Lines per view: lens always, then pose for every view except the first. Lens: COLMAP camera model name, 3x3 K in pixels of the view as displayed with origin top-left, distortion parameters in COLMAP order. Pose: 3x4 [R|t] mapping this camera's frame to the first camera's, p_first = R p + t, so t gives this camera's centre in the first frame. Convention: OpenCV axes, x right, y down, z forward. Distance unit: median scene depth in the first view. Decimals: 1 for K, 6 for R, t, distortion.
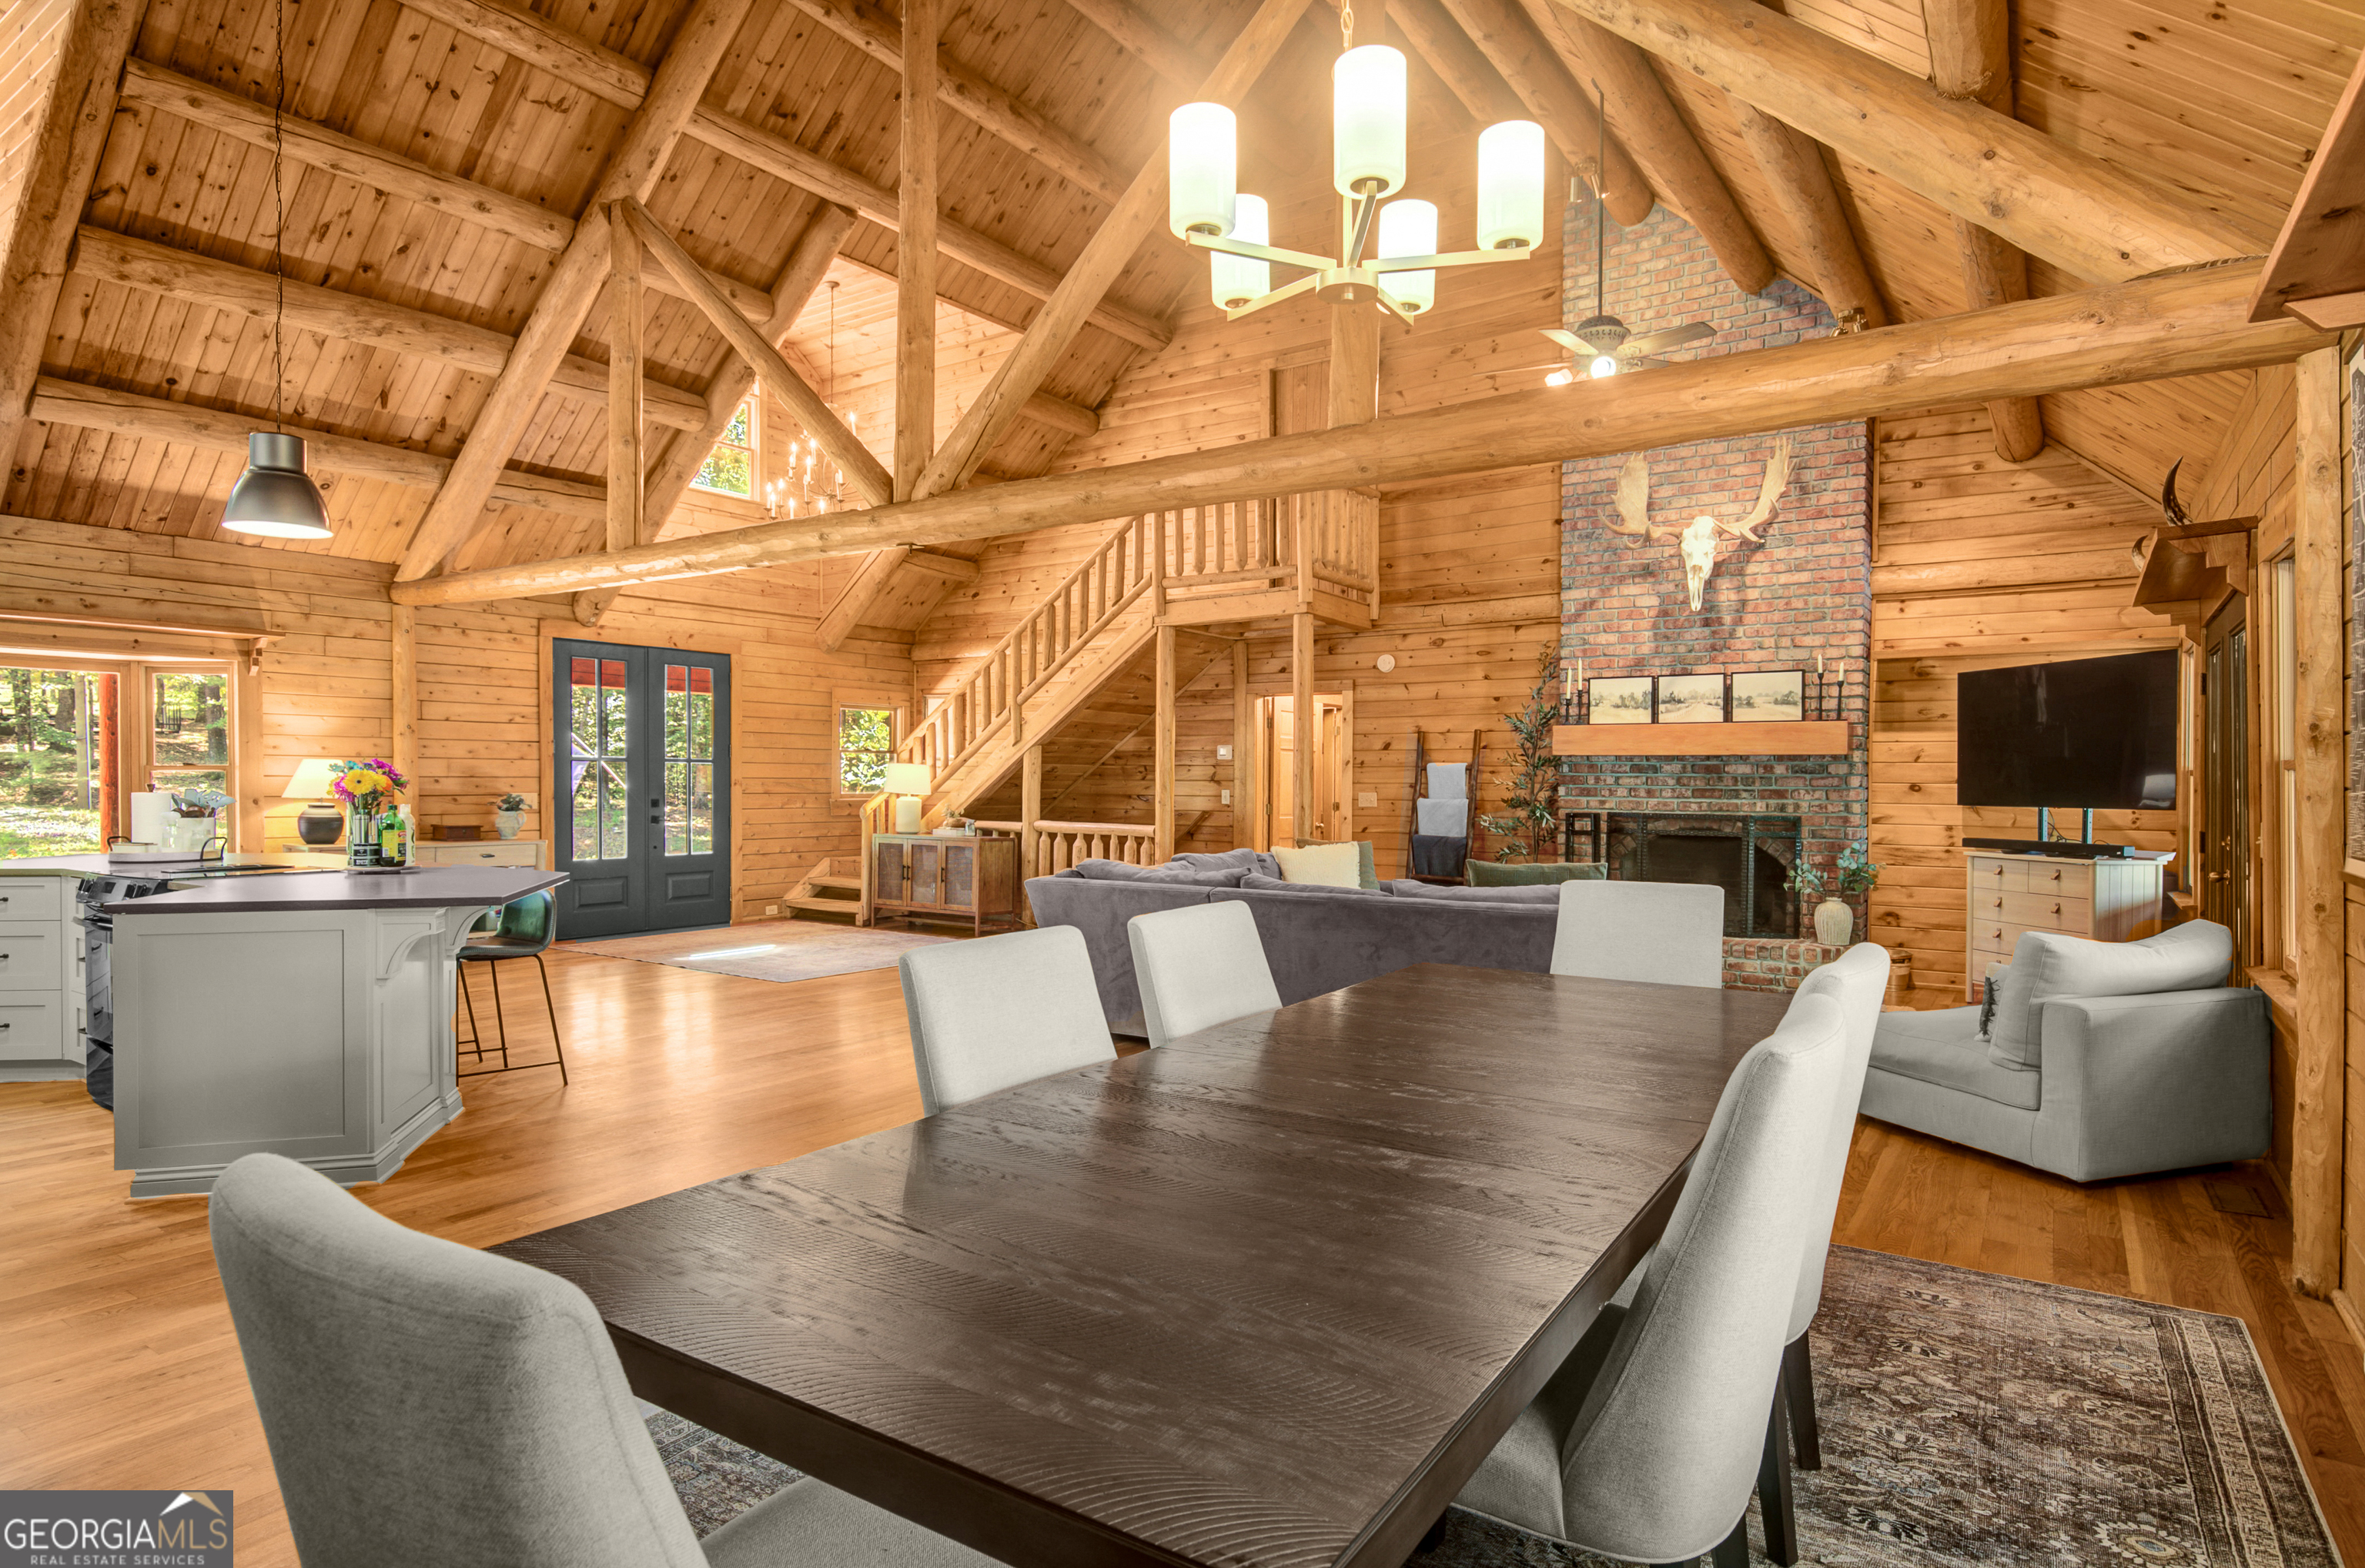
lens RADIAL K [[1255.1, 0, 1191.1], [0, 1255.1, 788.6], [0, 0, 1]] dist [-0.009194, 0.003260]
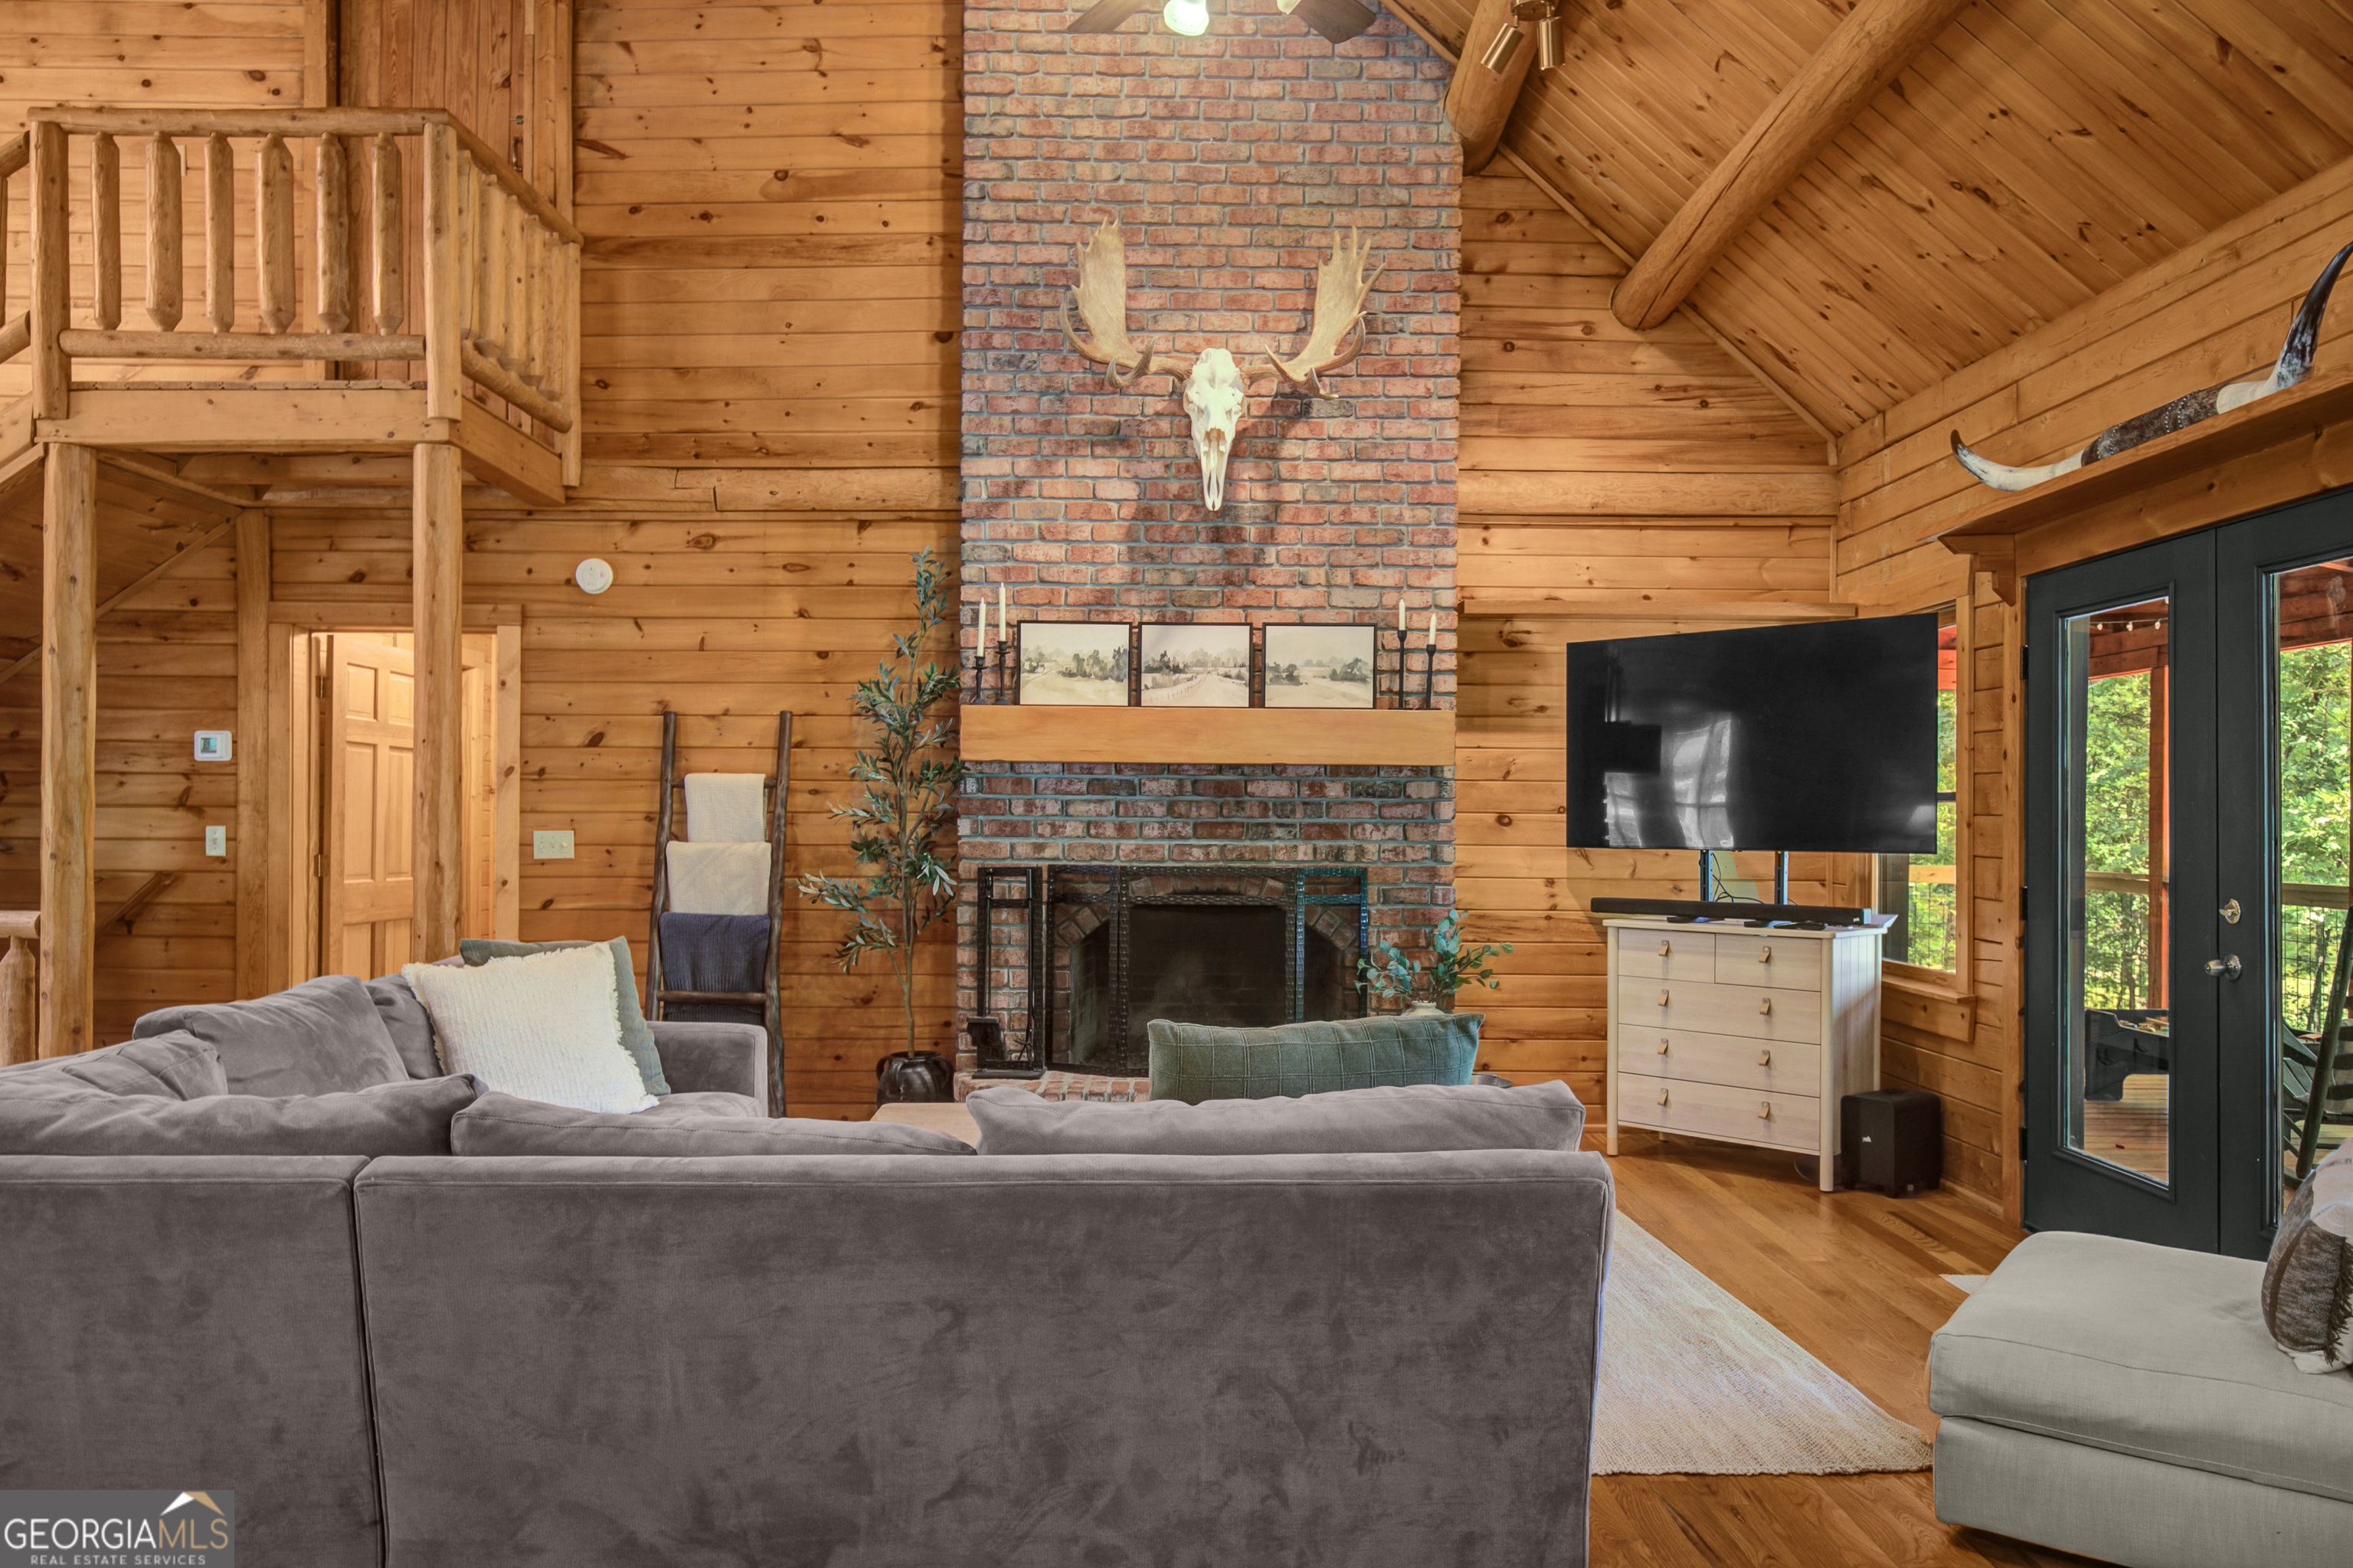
lens RADIAL K [[1624.1, 0, 1178.5], [0, 1624.1, 815.8], [0, 0, 1]] dist [0.007508, -0.009491]
pose [[0.820984, -0.001239, 0.570949, -0.030826], [0.001662, 0.999999, -0.000221, -0.002714], [-0.570948, 0.001130, 0.820985, 0.386304]]
